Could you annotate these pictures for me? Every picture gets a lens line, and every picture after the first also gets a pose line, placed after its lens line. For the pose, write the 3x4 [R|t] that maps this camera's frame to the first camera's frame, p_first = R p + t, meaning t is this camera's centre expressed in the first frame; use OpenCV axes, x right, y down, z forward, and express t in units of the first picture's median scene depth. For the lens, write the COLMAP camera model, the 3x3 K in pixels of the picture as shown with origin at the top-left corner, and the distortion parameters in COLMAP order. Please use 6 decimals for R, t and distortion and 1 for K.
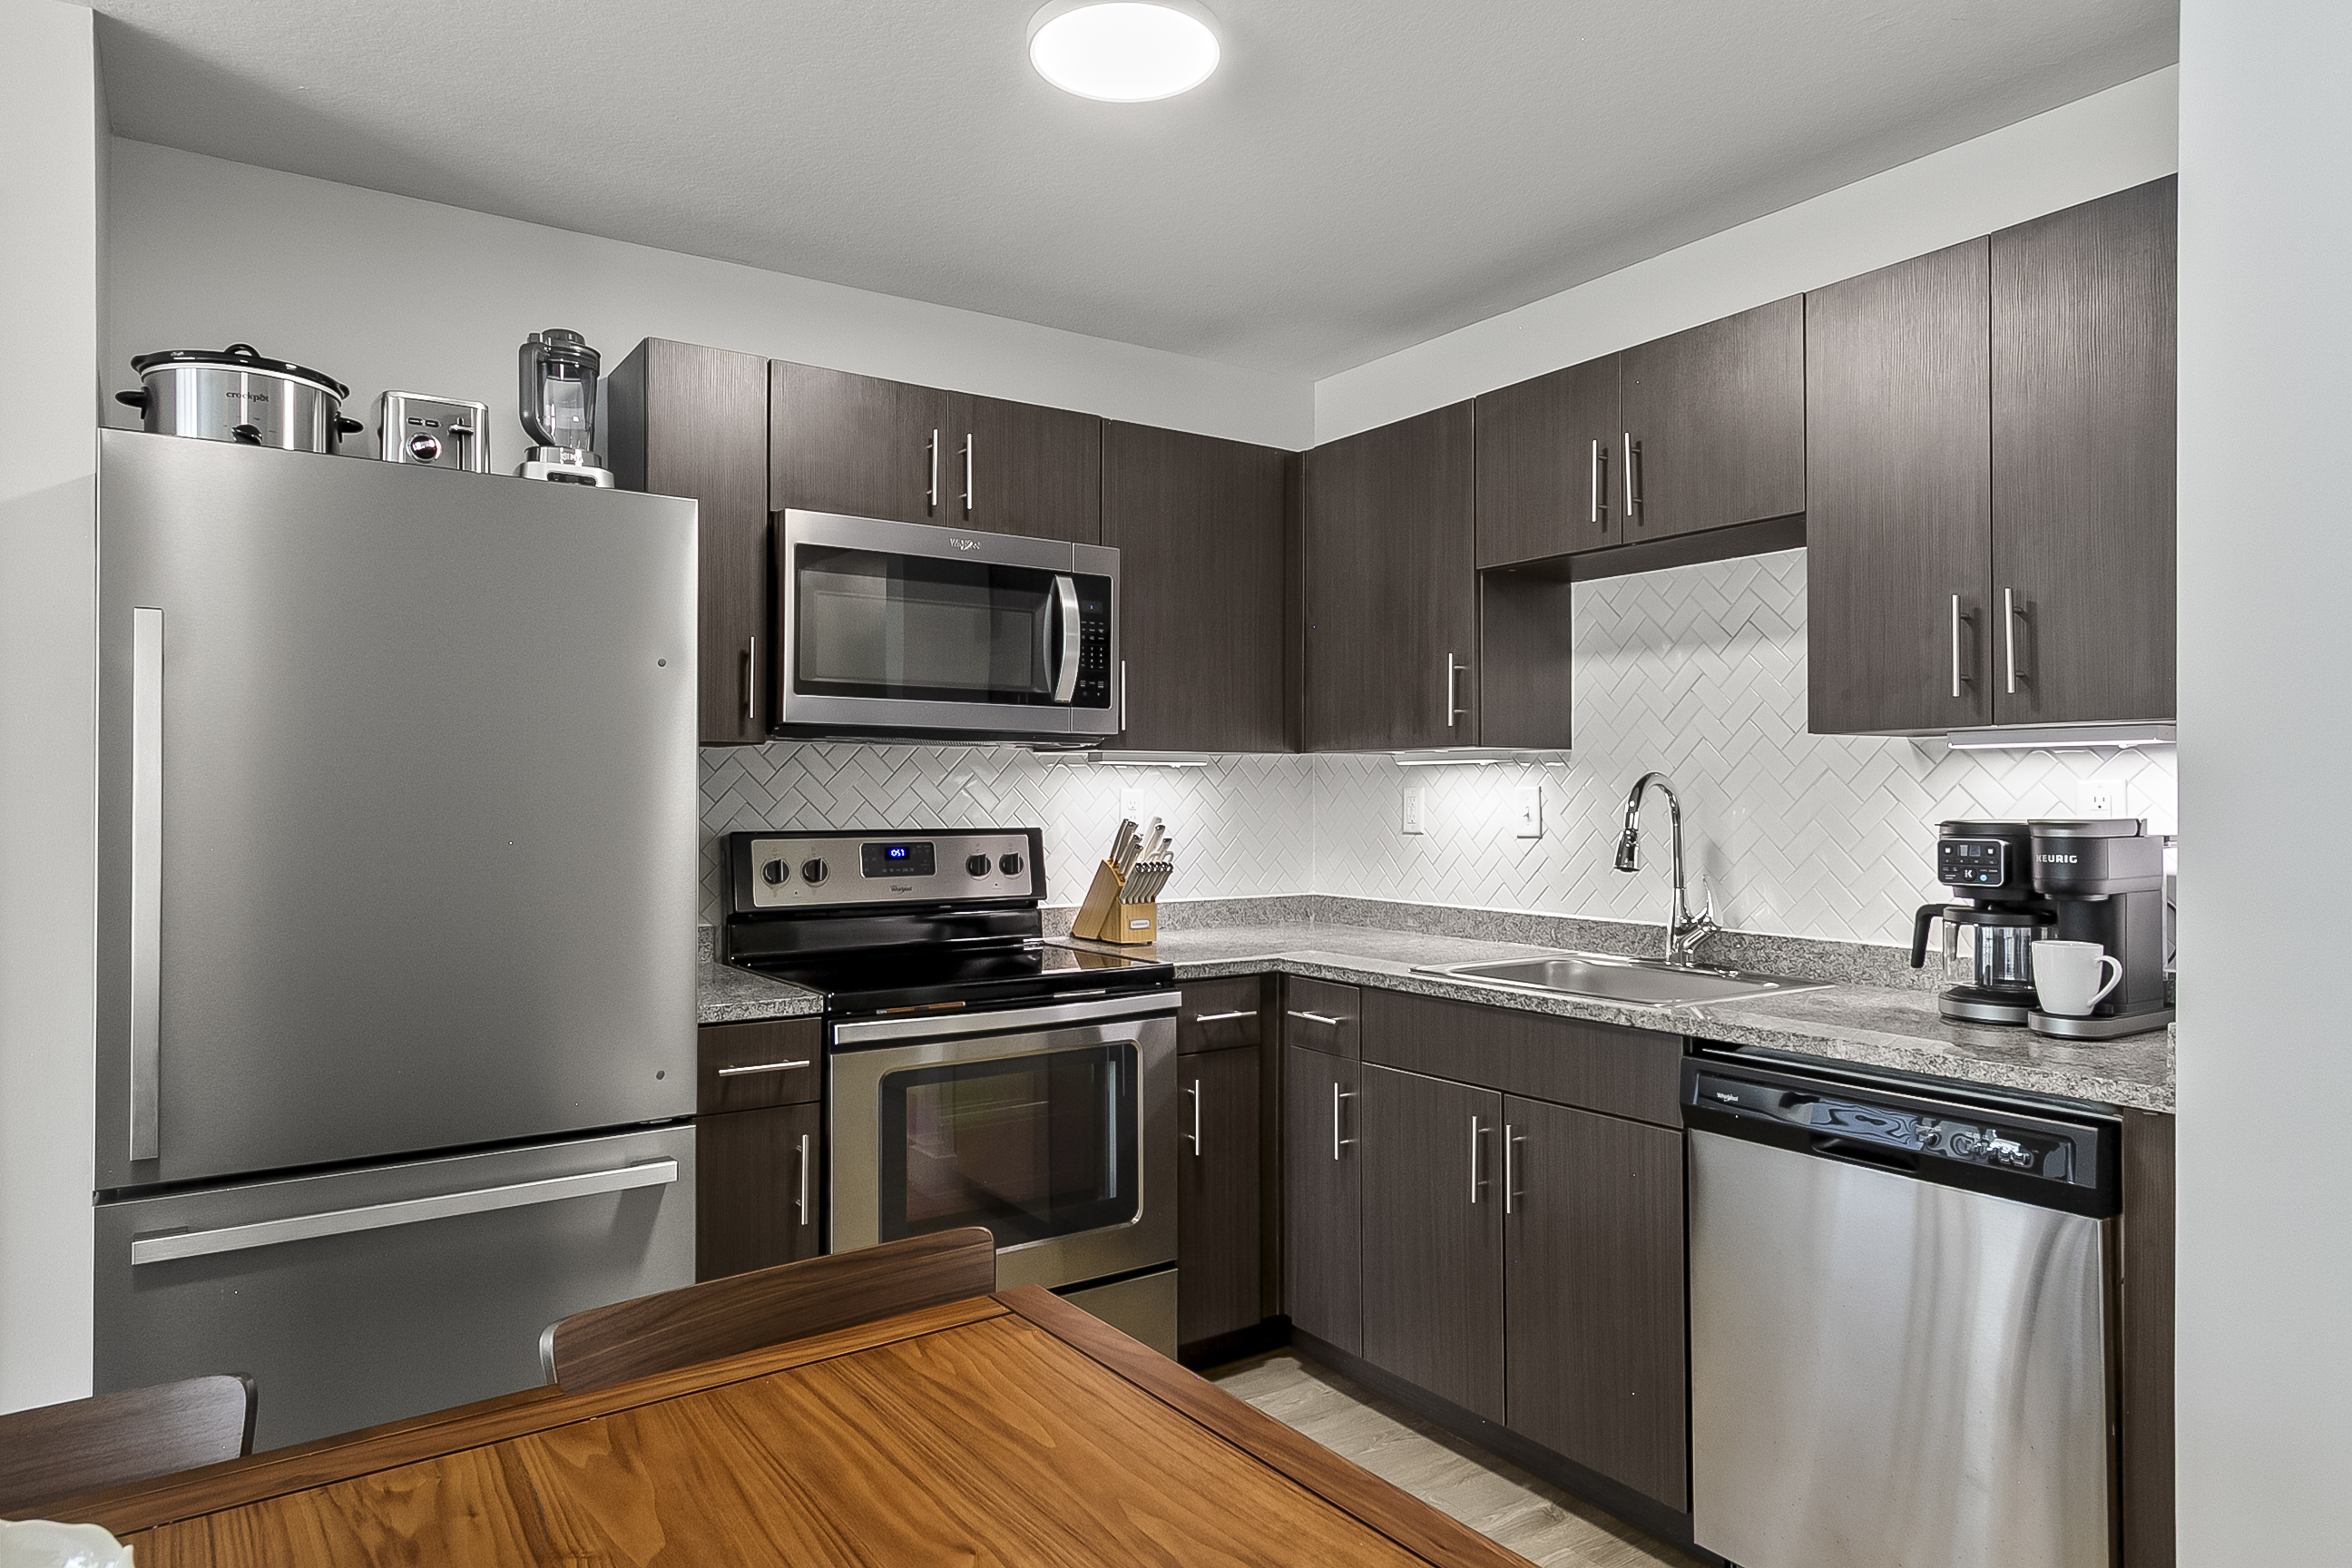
lens RADIAL K [[1410.5, 0, 1176.0], [0, 1410.5, 784.0], [0, 0, 1]] dist [0.002924, 0.000057]
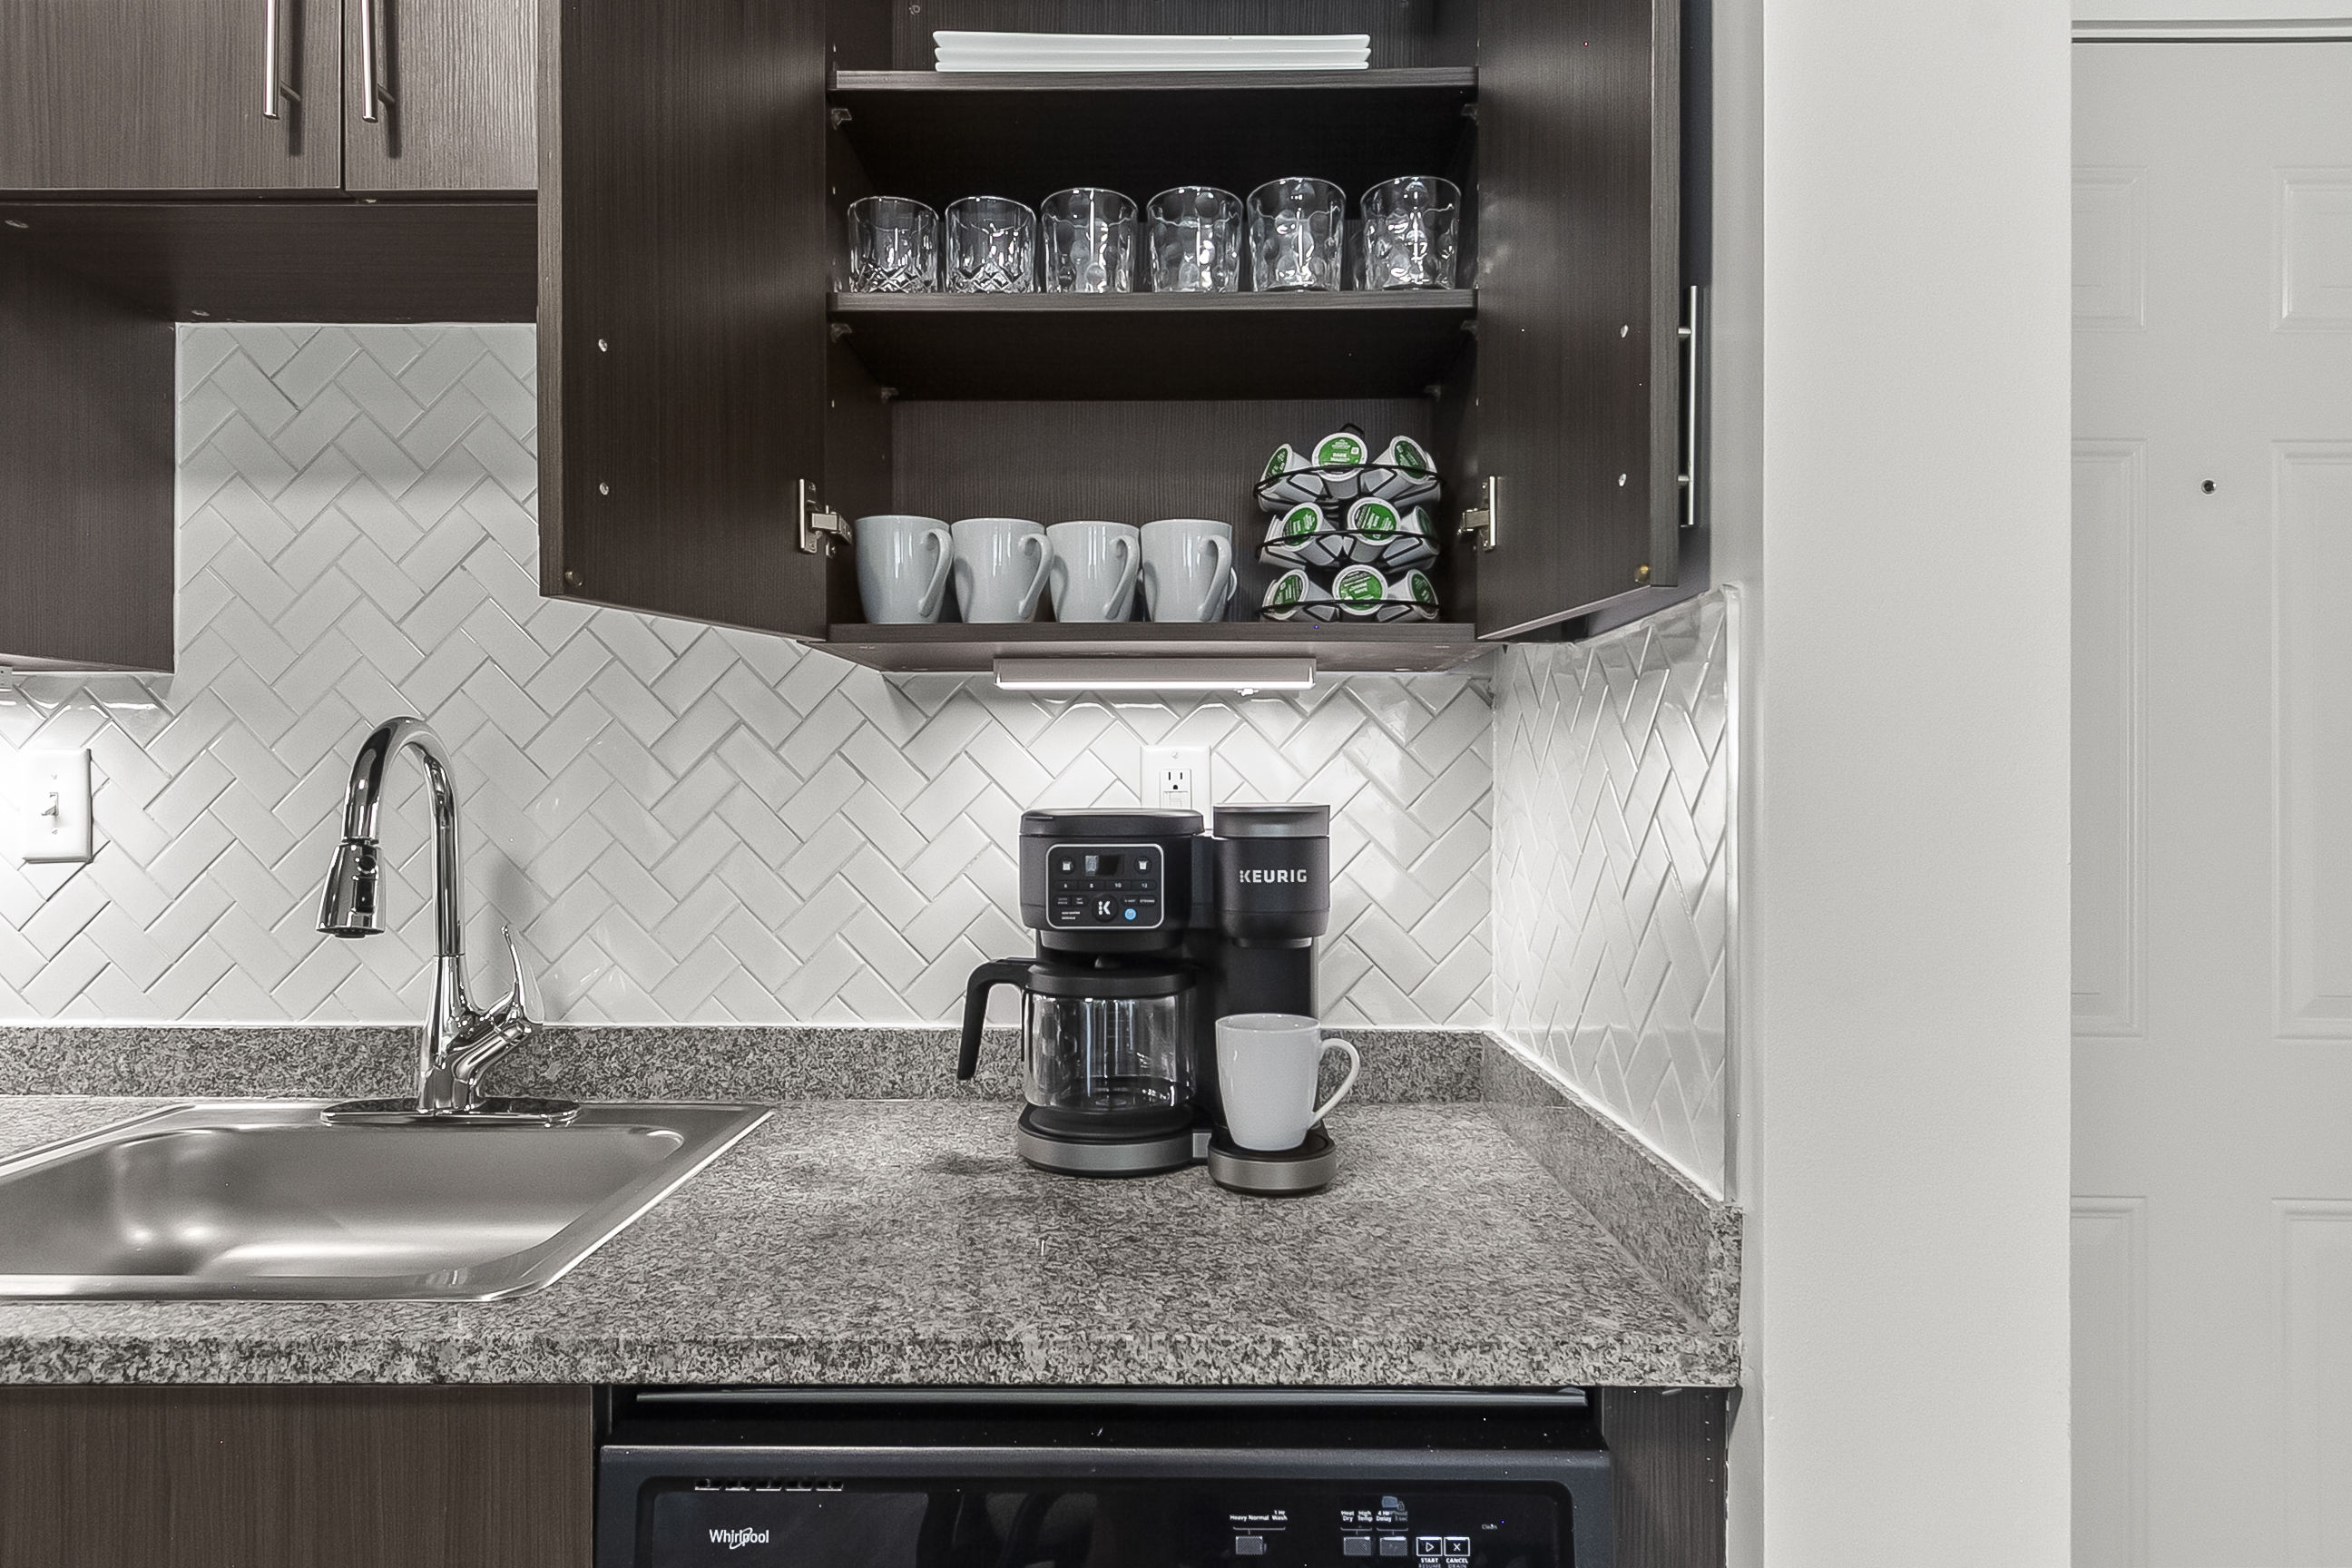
lens RADIAL K [[1327.8, 0, 1176.0], [0, 1327.8, 784.0], [0, 0, 1]] dist [0.003392, -0.000007]
pose [[0.576146, 0.003097, 0.817341, 0.115429], [-0.006436, 0.999979, 0.000748, 0.011074], [-0.817322, -0.005691, 0.576154, 0.494551]]
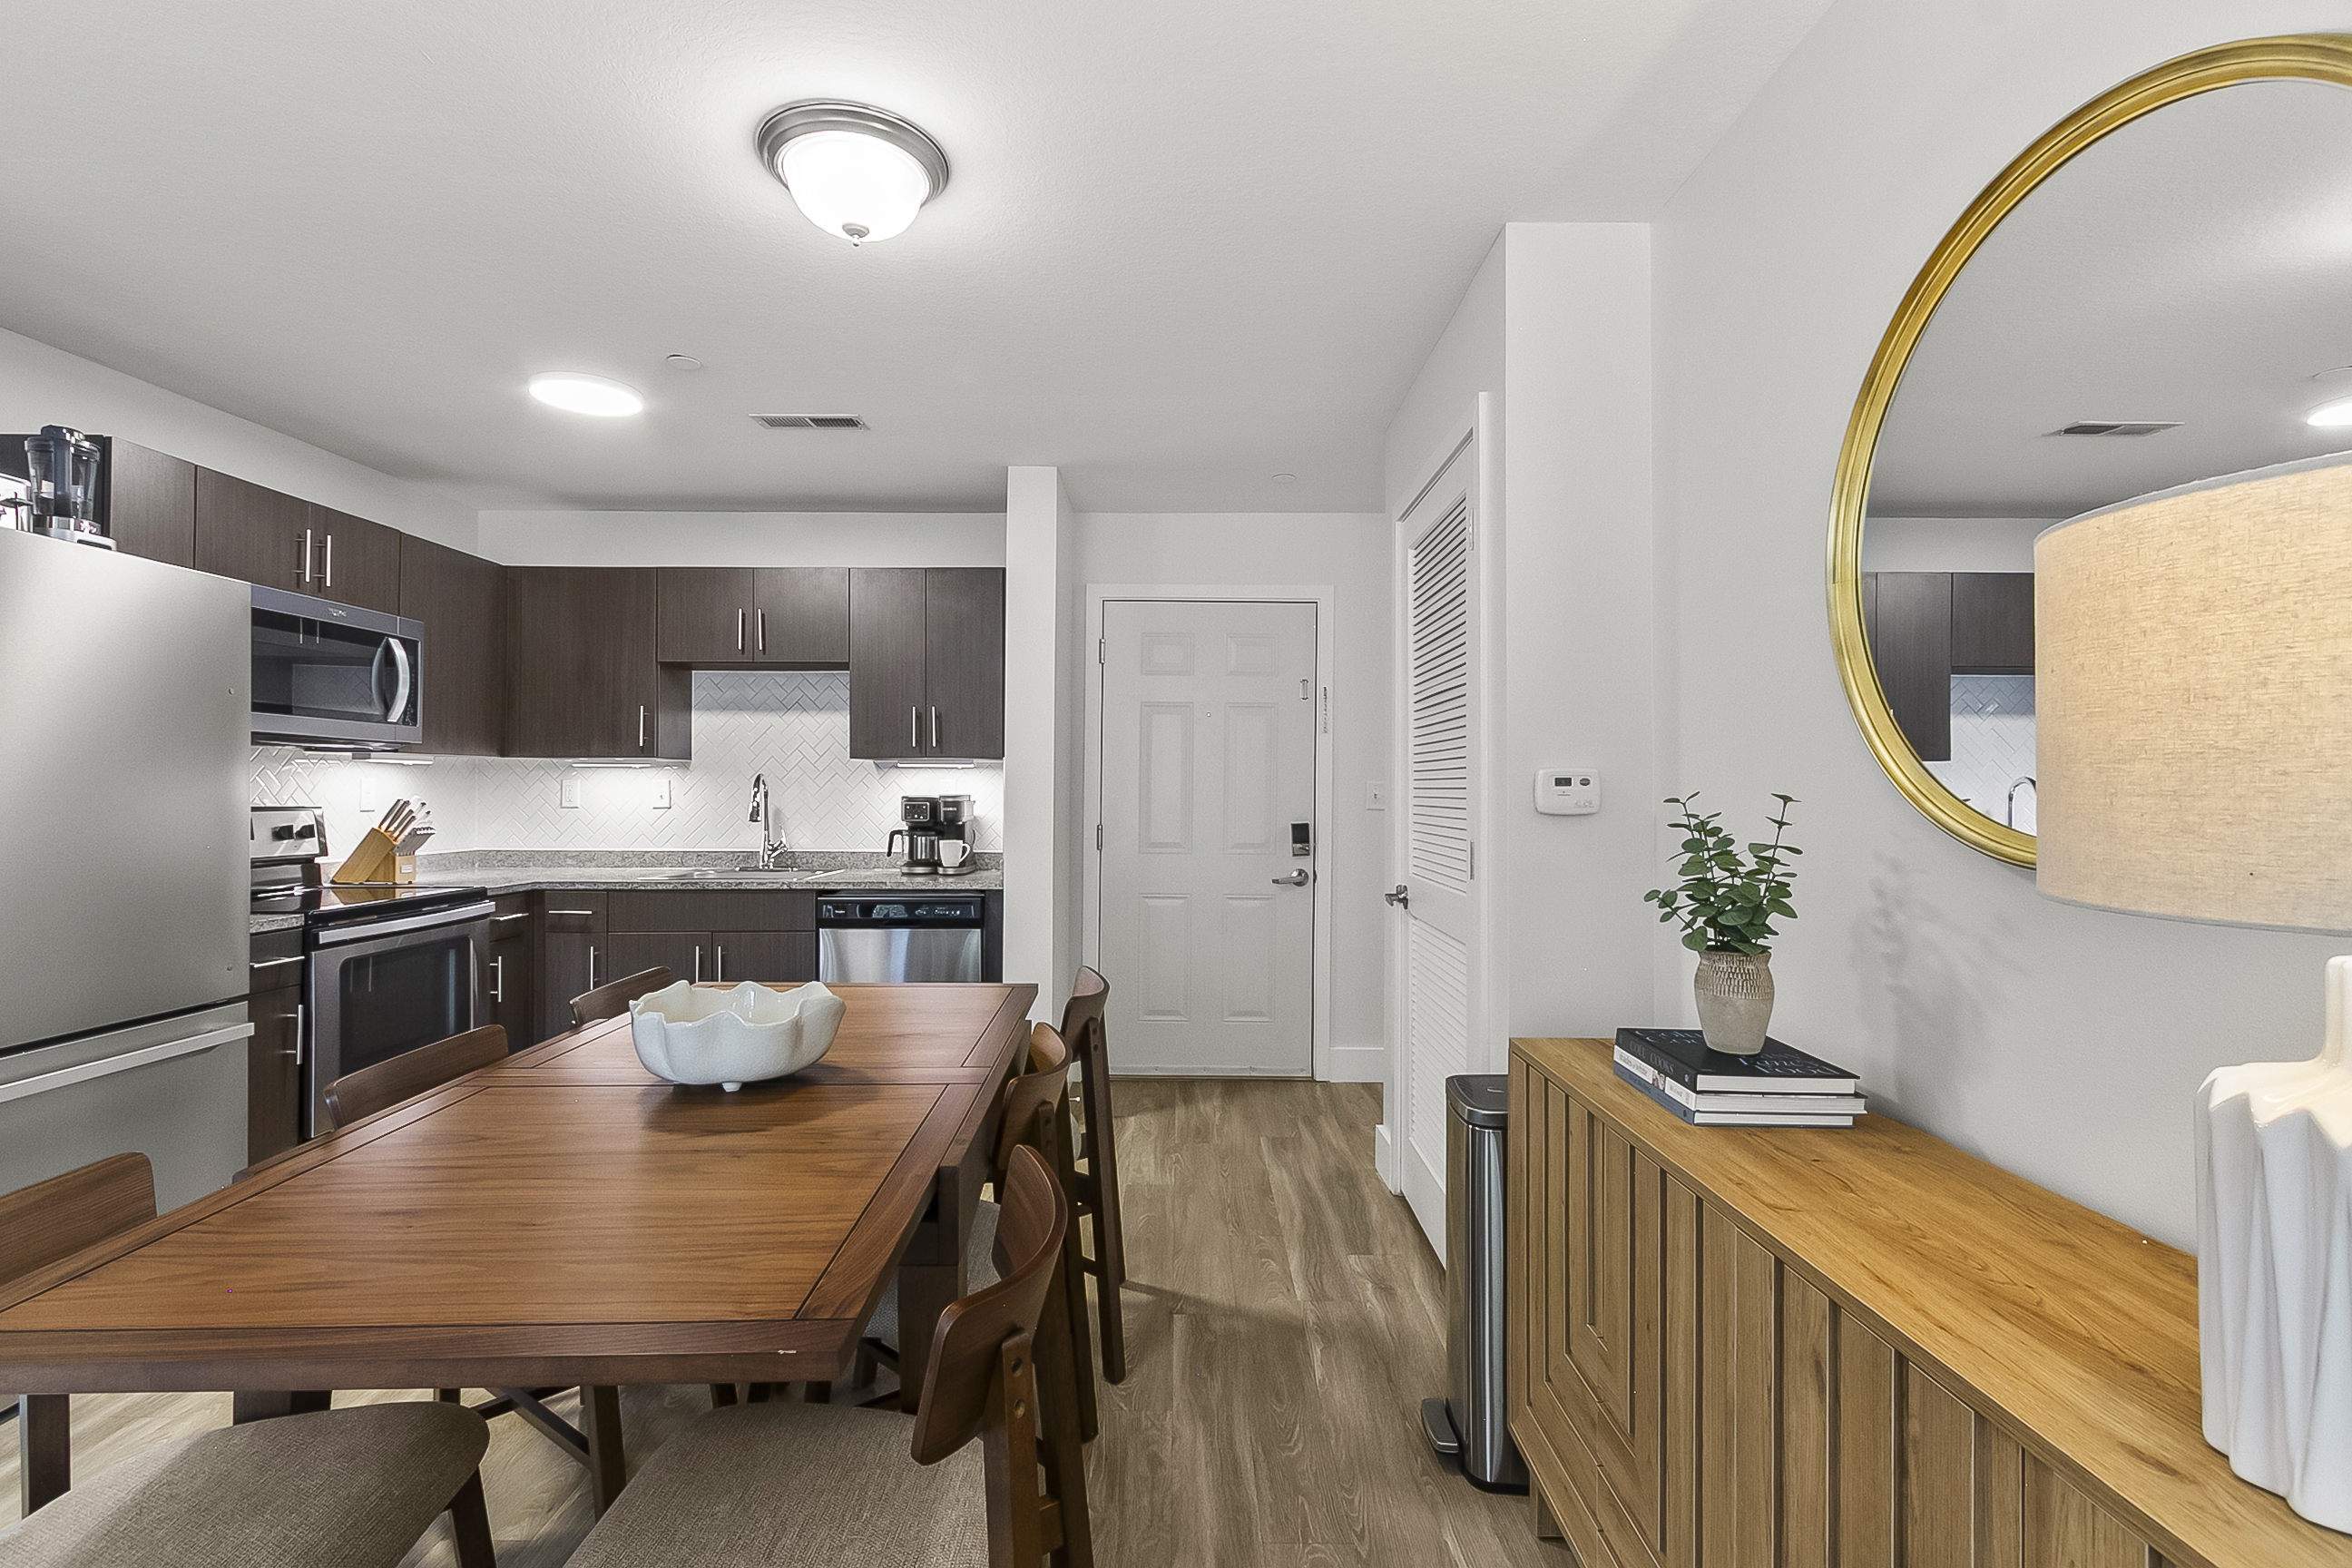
lens RADIAL K [[1086.4, 0, 1159.0], [0, 1086.4, 780.5], [0, 0, 1]] dist [-0.002091, -0.000497]
pose [[0.581590, 0.008752, 0.813435, -0.560319], [-0.009371, 0.999948, -0.004059, 0.002588], [-0.813428, -0.005262, 0.581642, -0.356457]]
